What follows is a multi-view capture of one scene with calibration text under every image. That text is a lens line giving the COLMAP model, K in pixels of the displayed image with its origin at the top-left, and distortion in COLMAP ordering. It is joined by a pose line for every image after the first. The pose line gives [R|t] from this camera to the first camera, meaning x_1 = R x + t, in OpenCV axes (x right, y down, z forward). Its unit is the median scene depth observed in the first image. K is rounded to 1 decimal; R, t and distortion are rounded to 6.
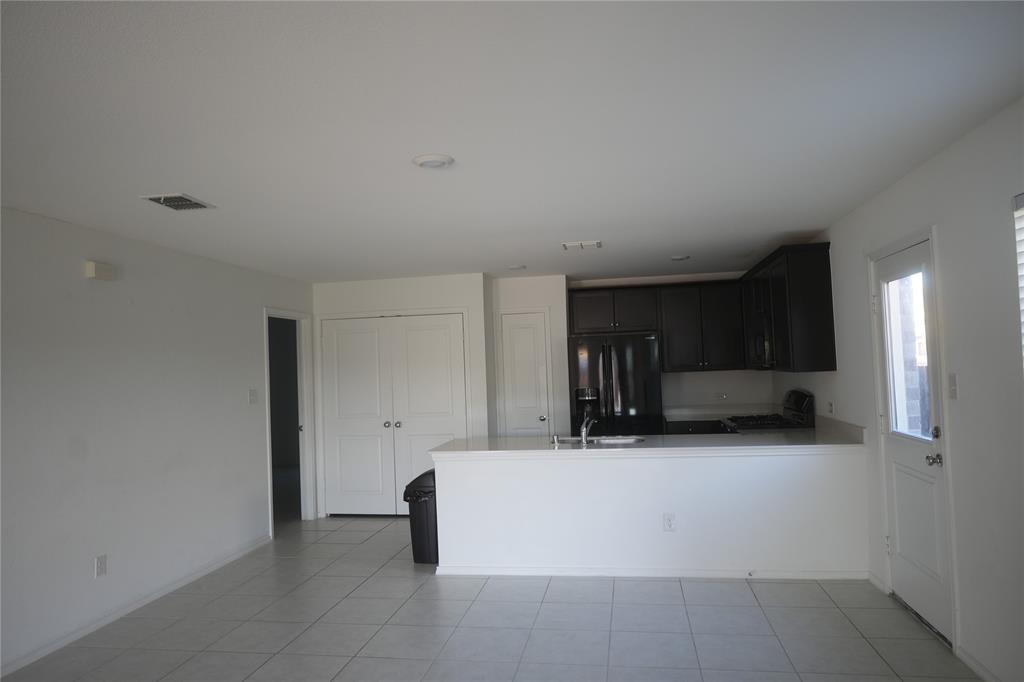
lens RADIAL K [[668.4, 0, 516.3], [0, 668.4, 343.3], [0, 0, 1]] dist [-0.015936, 0.018115]
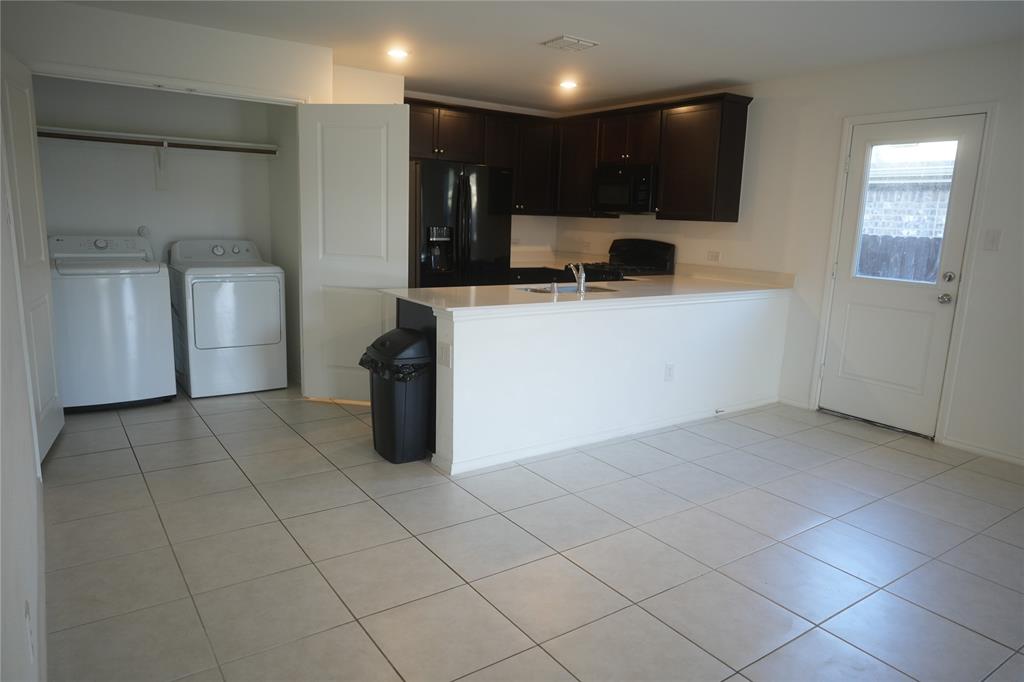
lens RADIAL K [[668.4, 0, 512.2], [0, 668.4, 342.9], [0, 0, 1]] dist [-0.015936, 0.018115]
pose [[0.704001, -0.071942, 0.706546, -0.521492], [-0.086206, 0.978843, 0.185564, 0.058413], [-0.704948, -0.191546, 0.682904, 0.437859]]
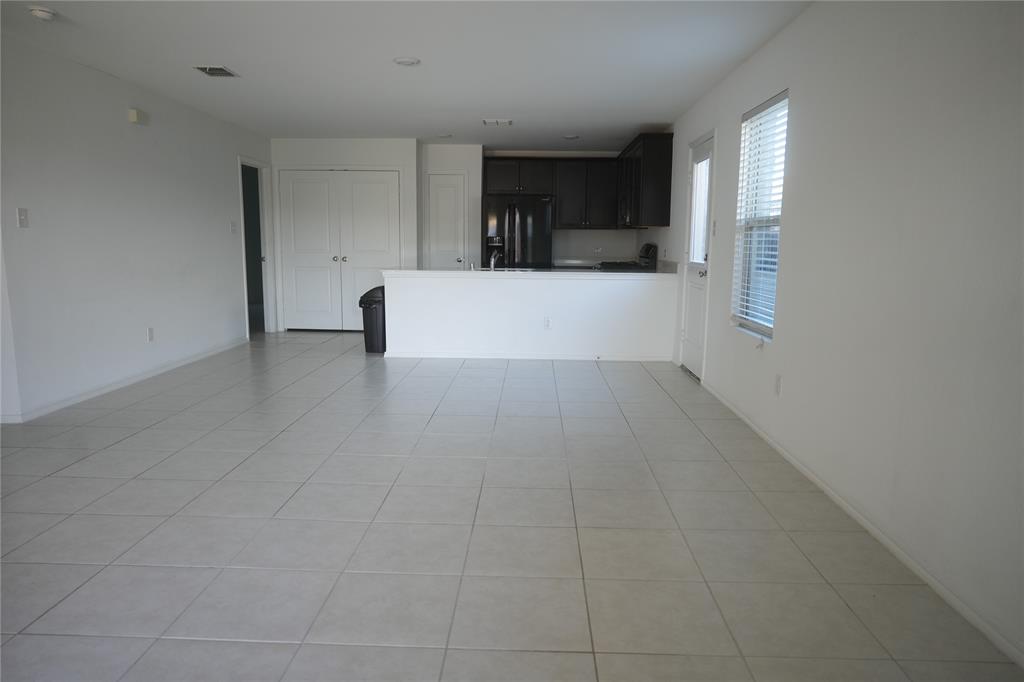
lens RADIAL K [[668.4, 0, 511.6], [0, 668.4, 340.9], [0, 0, 1]] dist [-0.015936, 0.018115]
pose [[0.989901, 0.027836, 0.139001, -0.045820], [-0.052346, 0.983009, 0.175935, 0.044948], [-0.131742, -0.181434, 0.974539, -0.369974]]
